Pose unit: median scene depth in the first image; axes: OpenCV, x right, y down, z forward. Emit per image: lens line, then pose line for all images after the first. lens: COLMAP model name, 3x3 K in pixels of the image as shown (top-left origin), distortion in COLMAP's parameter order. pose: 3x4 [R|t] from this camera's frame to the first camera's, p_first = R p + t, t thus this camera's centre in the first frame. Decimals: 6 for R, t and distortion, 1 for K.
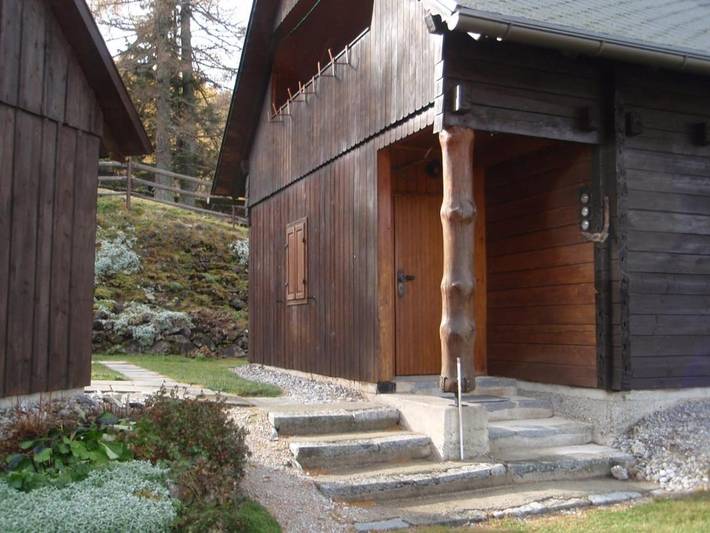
lens RADIAL K [[766.5, 0, 355.0], [0, 766.5, 266.5], [0, 0, 1]] dist [-0.063202, 0.003620]
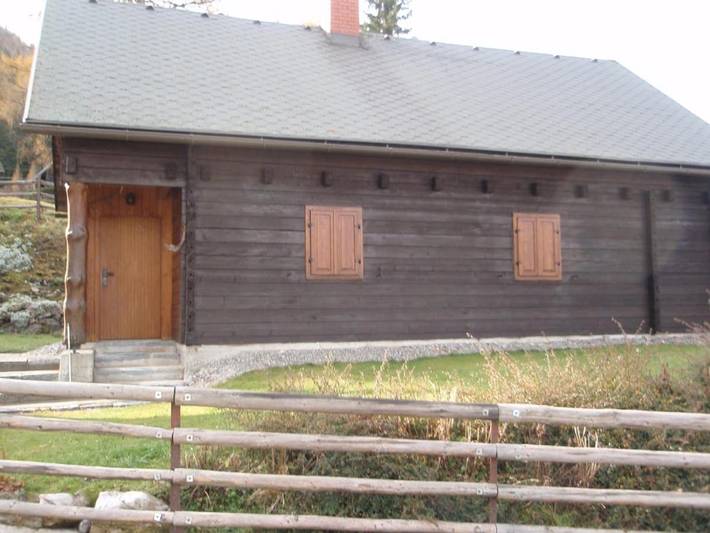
lens RADIAL K [[766.5, 0, 355.0], [0, 766.5, 266.5], [0, 0, 1]] dist [-0.063202, 0.003620]
pose [[0.998566, -0.017516, -0.050589, 0.696549], [0.018168, 0.999757, 0.012456, -0.010530], [0.050358, -0.013357, 0.998642, -0.500486]]
